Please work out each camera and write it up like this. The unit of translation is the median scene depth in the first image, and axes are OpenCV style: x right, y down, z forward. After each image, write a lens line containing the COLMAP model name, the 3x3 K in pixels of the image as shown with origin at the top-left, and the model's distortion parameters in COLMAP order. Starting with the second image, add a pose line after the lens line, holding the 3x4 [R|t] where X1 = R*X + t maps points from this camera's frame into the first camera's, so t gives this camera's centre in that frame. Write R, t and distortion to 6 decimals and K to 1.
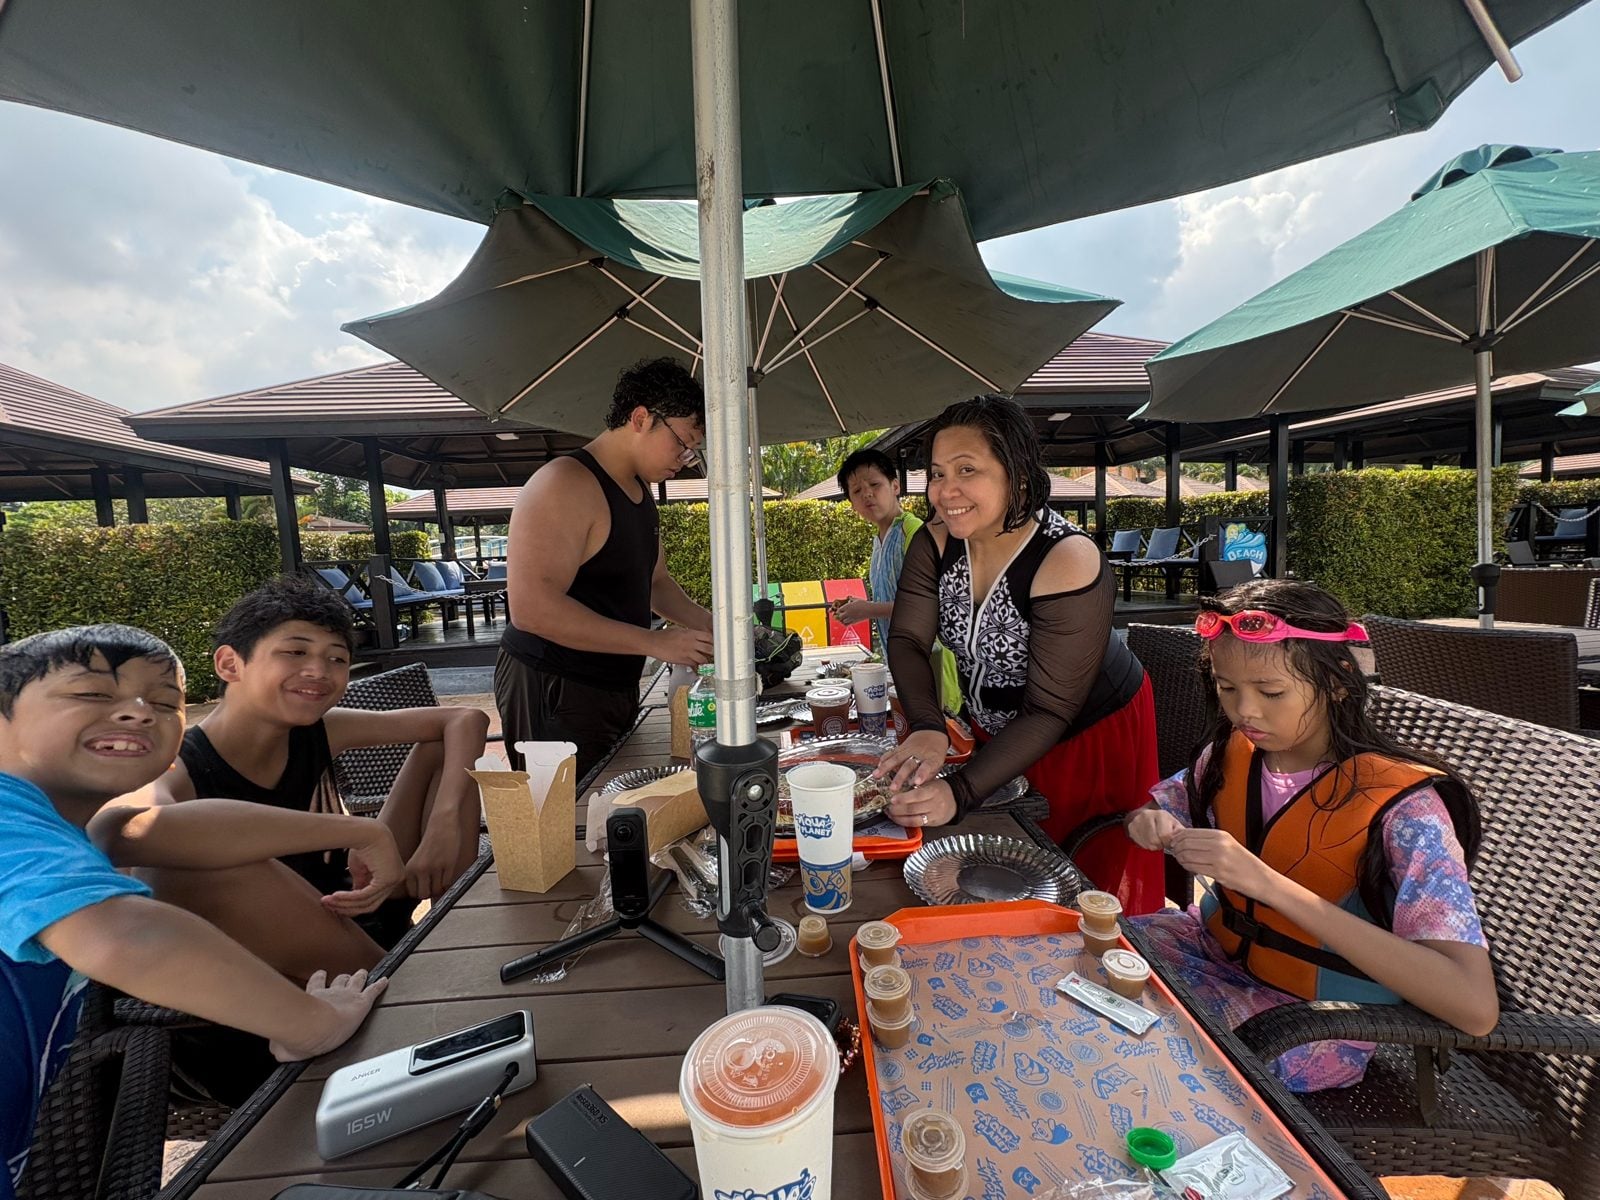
lens RADIAL K [[643.2, 0, 802.7], [0, 643.2, 602.7], [0, 0, 1]] dist [-0.001168, -0.000043]
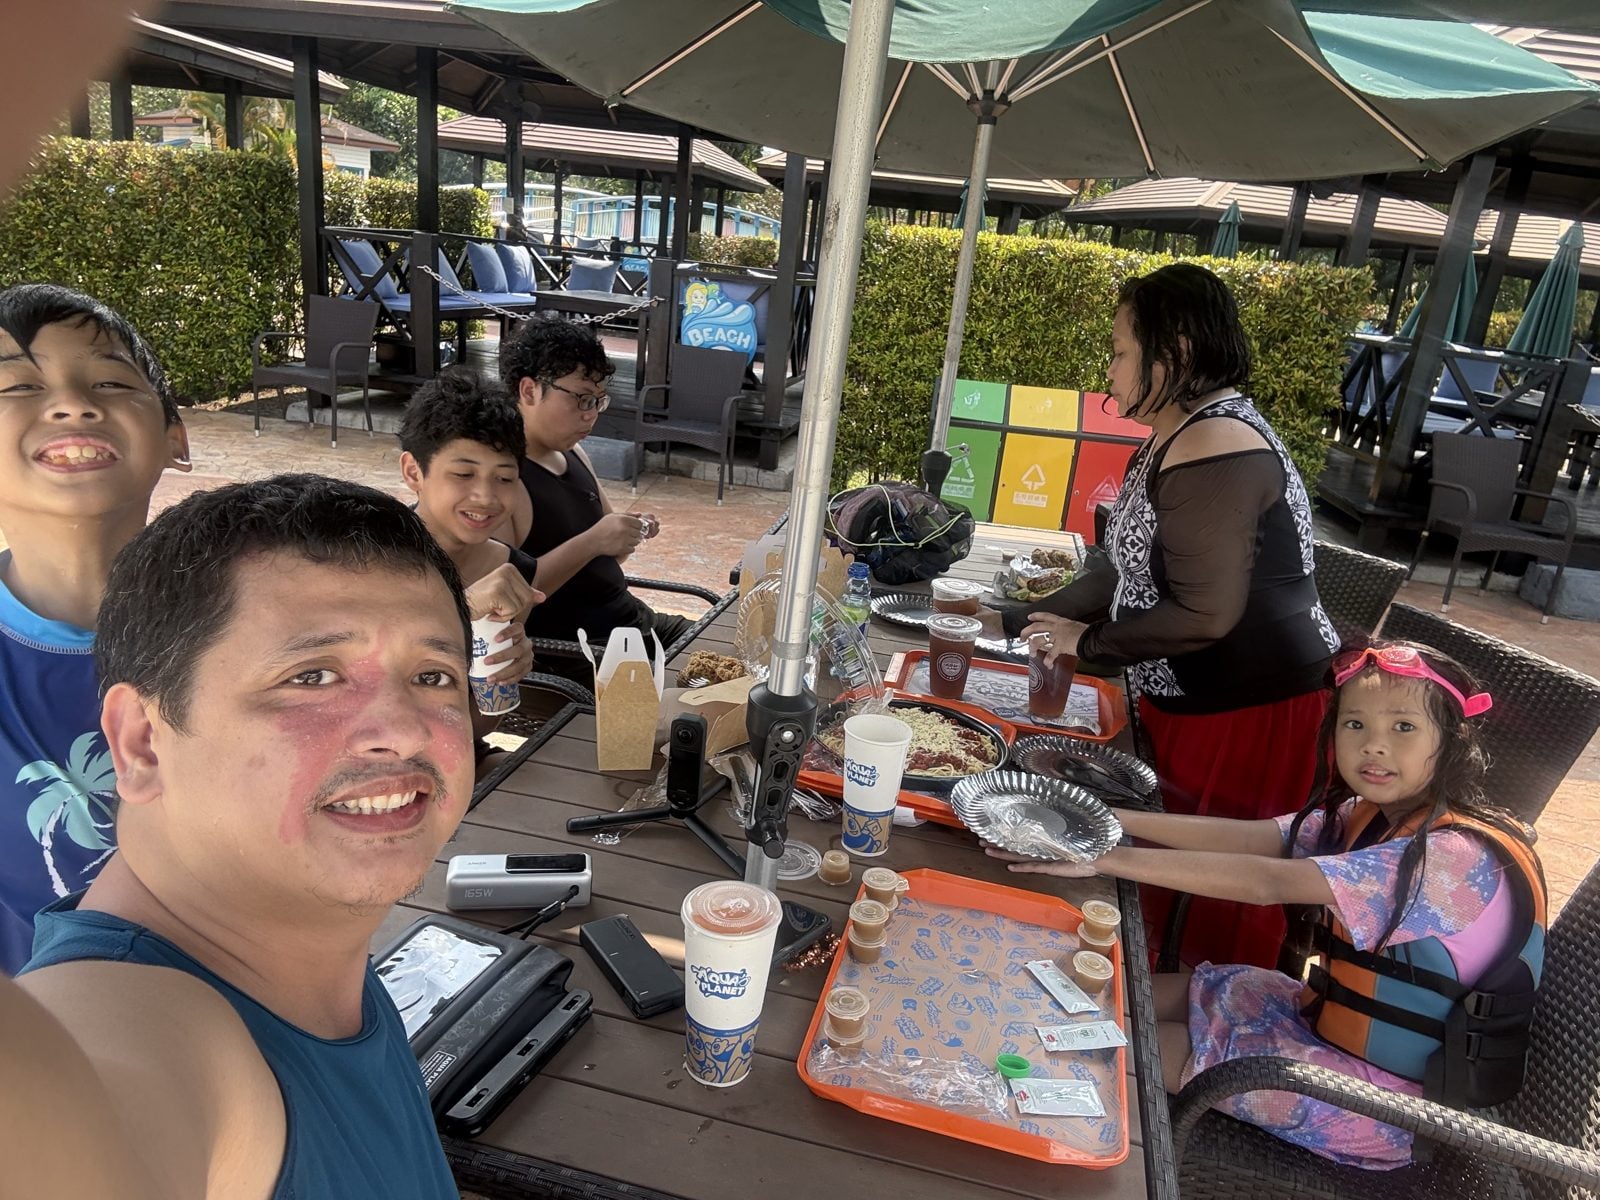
lens RADIAL K [[1105.4, 0, 798.3], [0, 1105.4, 601.0], [0, 0, 1]] dist [0.075441, -0.112585]
pose [[0.955357, 0.215660, -0.201952, 0.100408], [-0.168241, 0.958973, 0.228181, -0.138079], [0.242876, -0.184017, 0.952444, -0.299397]]
